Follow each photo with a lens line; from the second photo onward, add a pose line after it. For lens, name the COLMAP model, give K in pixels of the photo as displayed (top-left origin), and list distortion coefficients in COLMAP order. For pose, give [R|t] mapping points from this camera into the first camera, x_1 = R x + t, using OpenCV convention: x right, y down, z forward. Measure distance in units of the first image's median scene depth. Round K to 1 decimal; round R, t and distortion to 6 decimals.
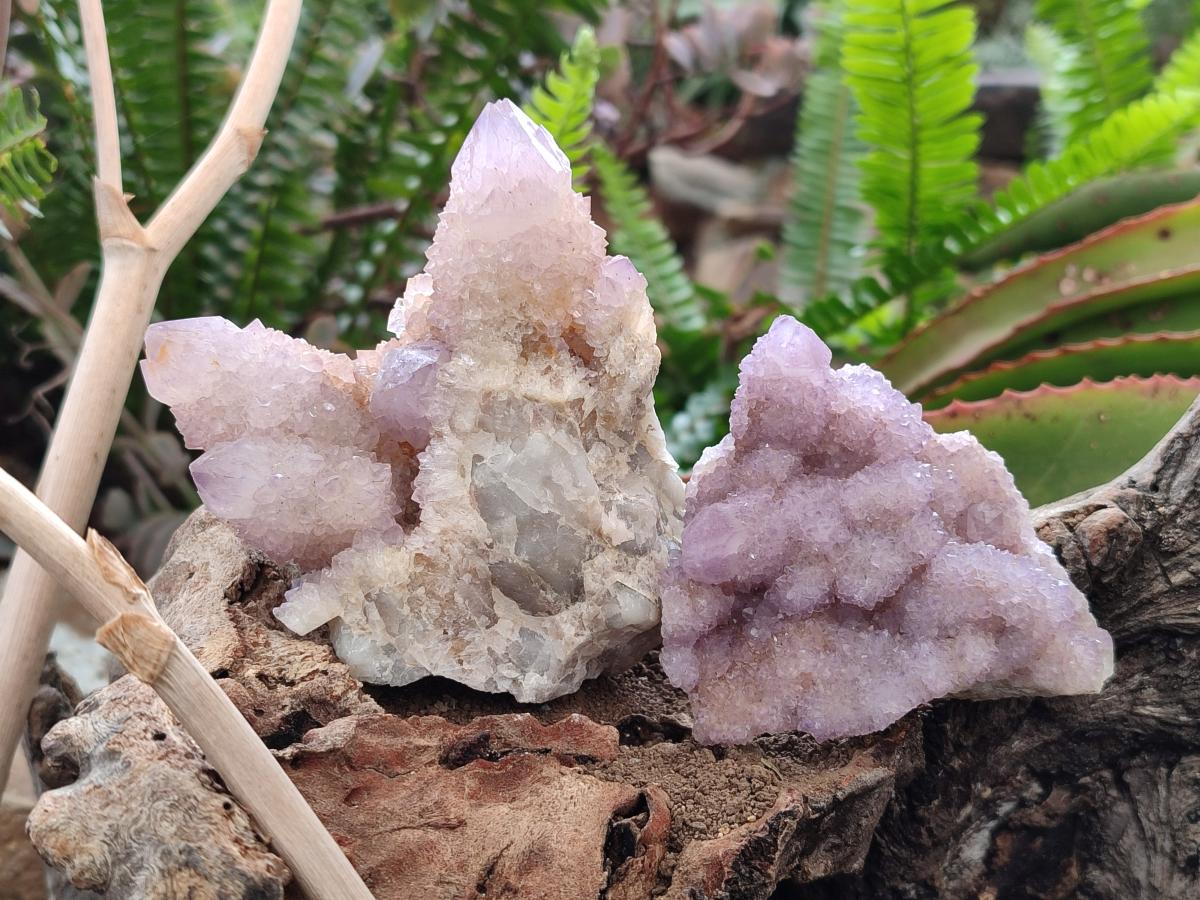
lens RADIAL K [[1873.2, 0, 601.6], [0, 1873.2, 451.5], [0, 0, 1]] dist [0.201699, 0.000000]
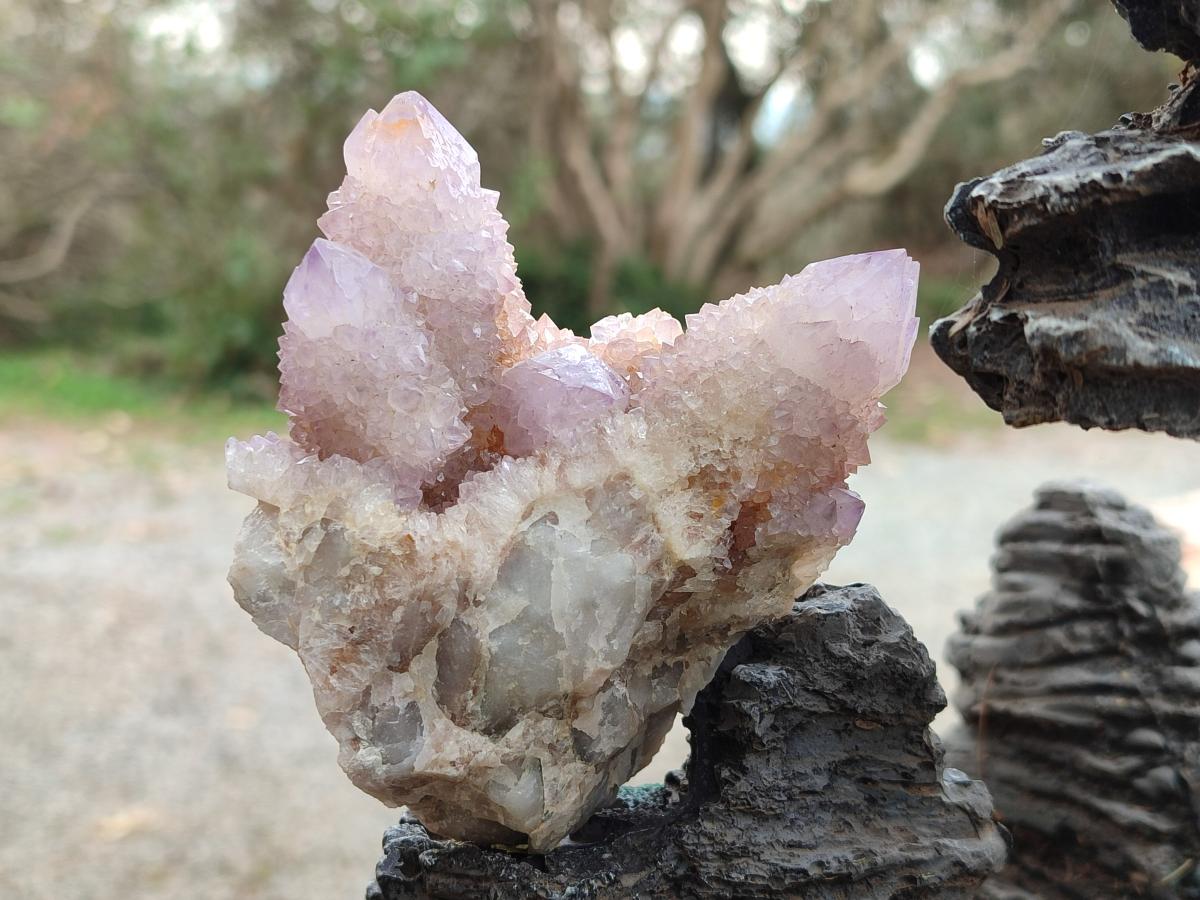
lens RADIAL K [[1873.2, 0, 601.5], [0, 1873.2, 443.0], [0, 0, 1]] dist [0.201699, 0.000000]
pose [[0.630468, 0.776070, 0.015007, -0.089106], [-0.769093, 0.627179, -0.123053, 0.064391], [-0.104910, 0.066039, 0.992287, 0.222231]]
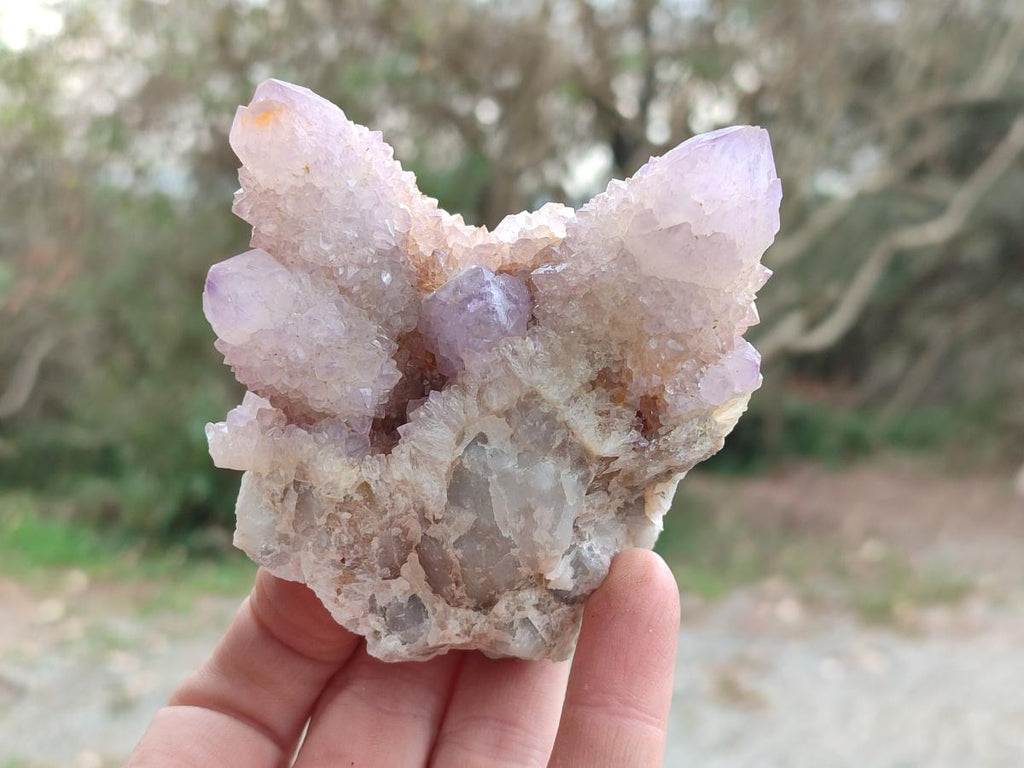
lens RADIAL K [[1598.4, 0, 510.2], [0, 1598.4, 384.0], [0, 0, 1]] dist [0.201699, 0.000000]
pose [[0.798636, 0.596154, 0.082347, -0.133497], [-0.590844, 0.750694, 0.295570, -0.248356], [0.114388, -0.284707, 0.951765, 0.283623]]
